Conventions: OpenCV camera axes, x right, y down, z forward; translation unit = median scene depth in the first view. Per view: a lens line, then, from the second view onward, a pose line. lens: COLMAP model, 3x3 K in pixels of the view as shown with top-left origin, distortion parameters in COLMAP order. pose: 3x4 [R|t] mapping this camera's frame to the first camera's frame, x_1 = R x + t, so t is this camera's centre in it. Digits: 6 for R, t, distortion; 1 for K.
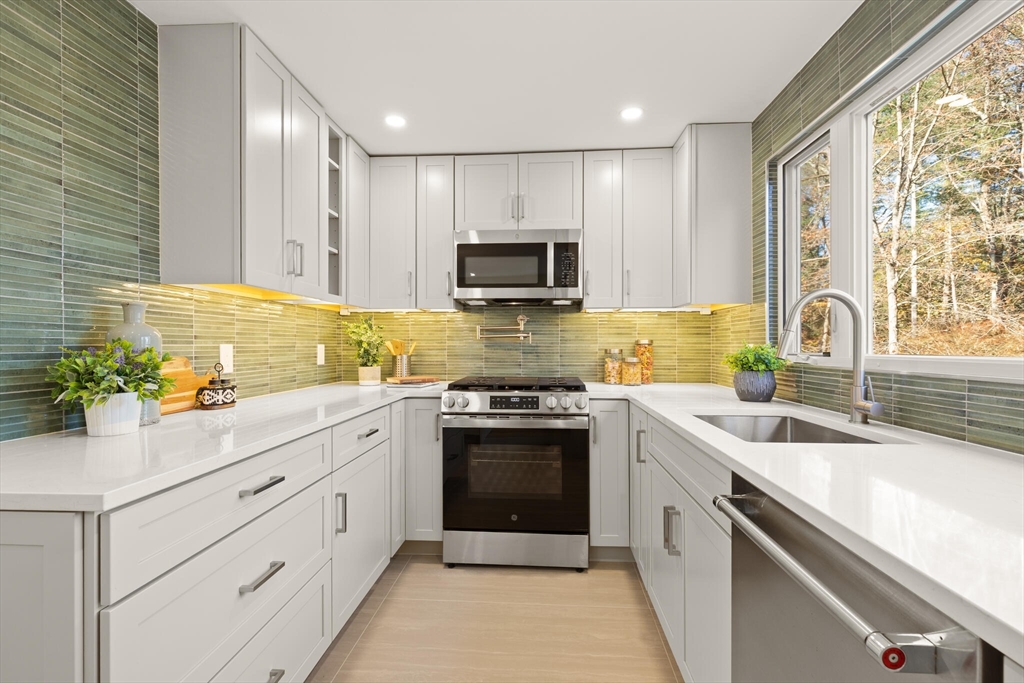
lens RADIAL K [[464.9, 0, 511.8], [0, 464.9, 343.3], [0, 0, 1]] dist [0.000424, -0.000104]
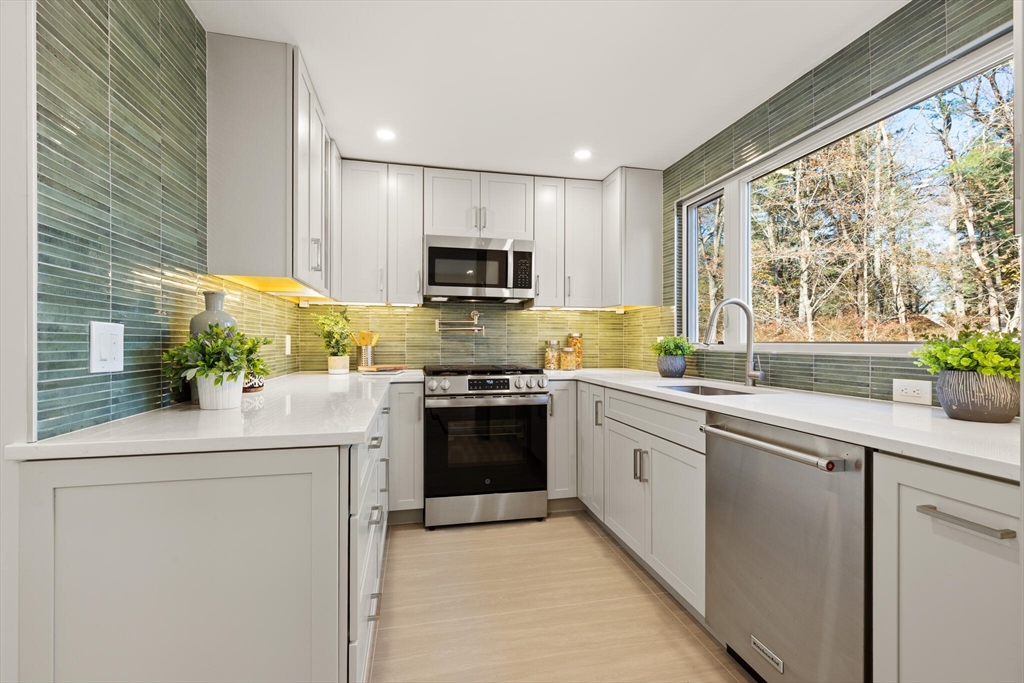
lens RADIAL K [[464.9, 0, 509.8], [0, 464.9, 339.6], [0, 0, 1]] dist [0.000424, -0.000104]
pose [[0.959032, 0.004648, 0.283261, -0.277381], [-0.004239, 0.999989, -0.002057, 0.014915], [-0.283268, 0.000772, 0.959041, -0.153631]]
